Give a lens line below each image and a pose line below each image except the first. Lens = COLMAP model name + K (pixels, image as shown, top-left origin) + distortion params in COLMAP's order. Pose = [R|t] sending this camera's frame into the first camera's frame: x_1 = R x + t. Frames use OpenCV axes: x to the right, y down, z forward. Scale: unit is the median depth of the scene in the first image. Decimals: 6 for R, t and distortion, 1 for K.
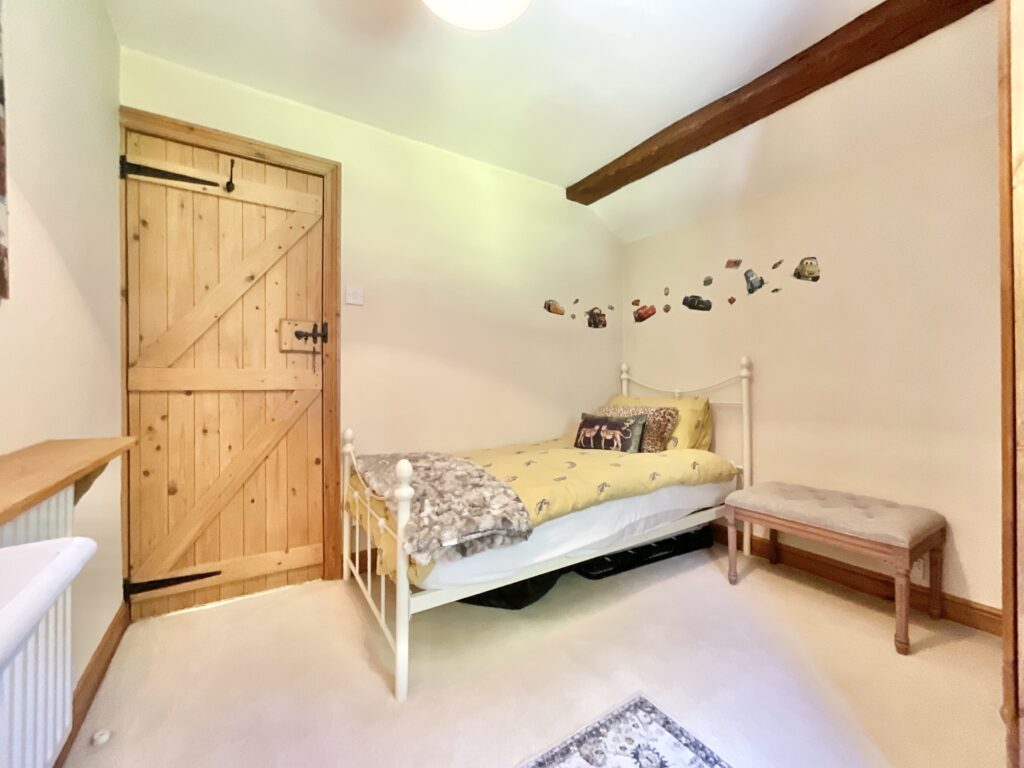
lens RADIAL K [[419.5, 0, 514.2], [0, 419.5, 380.1], [0, 0, 1]] dist [0.001489, 0.000344]
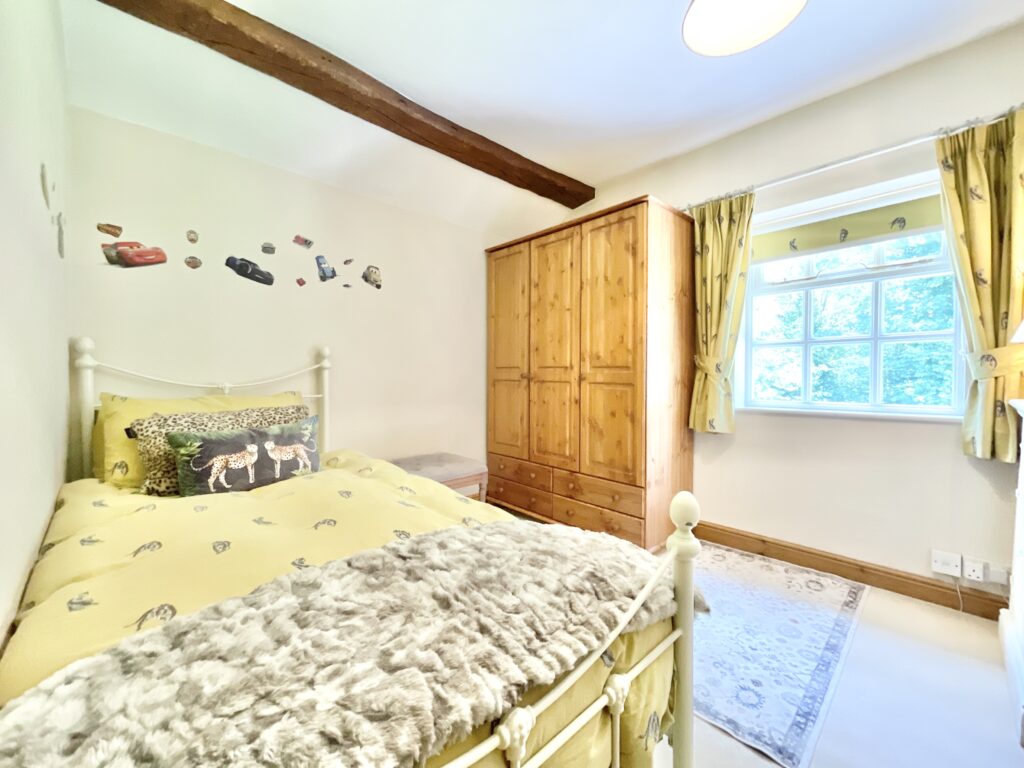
lens RADIAL K [[419.5, 0, 514.3], [0, 419.5, 384.9], [0, 0, 1]] dist [0.001489, 0.000344]
pose [[-0.193037, -0.025991, 0.980847, -0.474831], [-0.005902, 0.999662, 0.025328, 0.004511], [-0.981174, -0.000900, -0.193125, 0.763193]]
